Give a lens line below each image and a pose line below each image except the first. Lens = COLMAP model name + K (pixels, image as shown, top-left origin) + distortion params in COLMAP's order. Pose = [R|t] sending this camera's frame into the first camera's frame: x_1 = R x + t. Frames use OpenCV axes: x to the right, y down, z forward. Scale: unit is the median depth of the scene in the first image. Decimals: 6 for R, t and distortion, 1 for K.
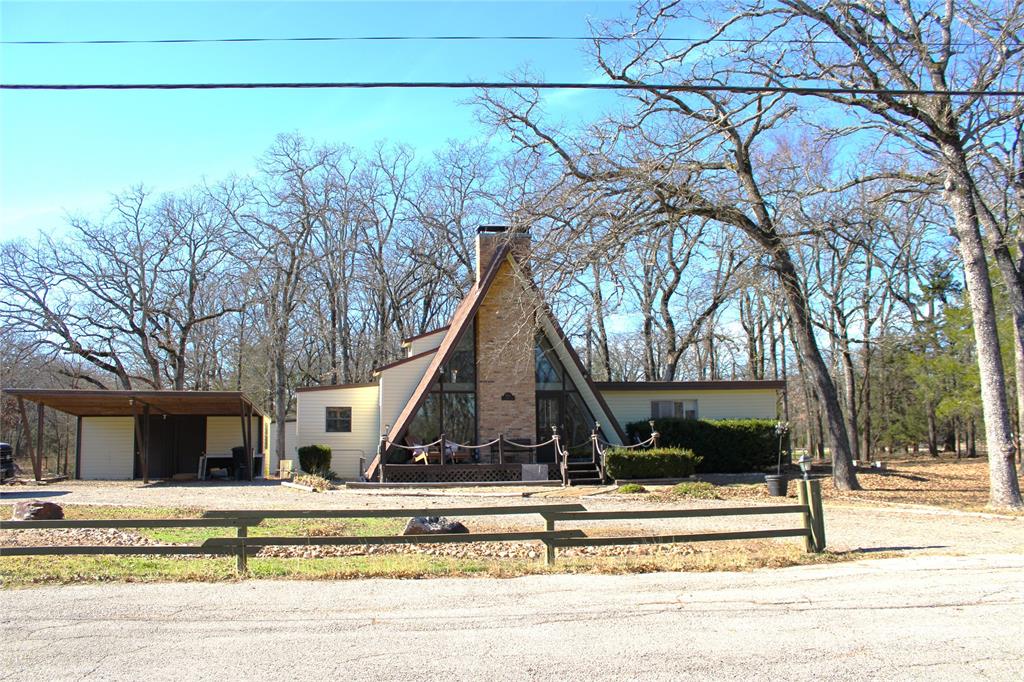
lens RADIAL K [[869.0, 0, 510.8], [0, 869.0, 339.3], [0, 0, 1]] dist [-0.070745, 0.010074]
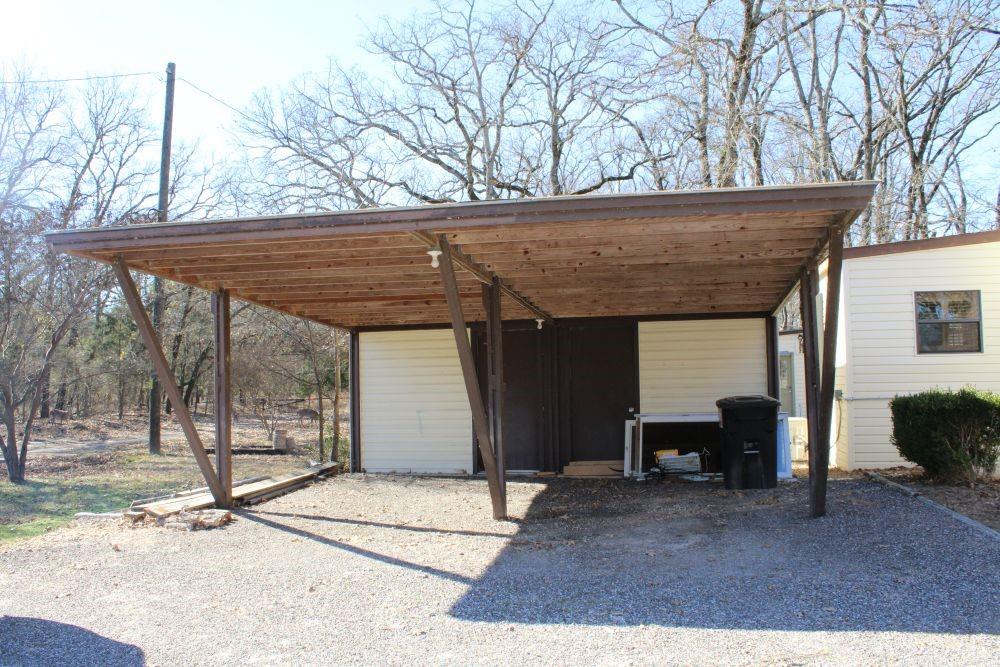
lens RADIAL K [[845.9, 0, 499.8], [0, 845.9, 333.6], [0, 0, 1]] dist [-0.080795, -0.003131]
pose [[0.917597, -0.029749, -0.396397, -0.255490], [0.059071, 0.996329, 0.061968, 0.066987], [0.393099, -0.080277, 0.915985, 0.611320]]
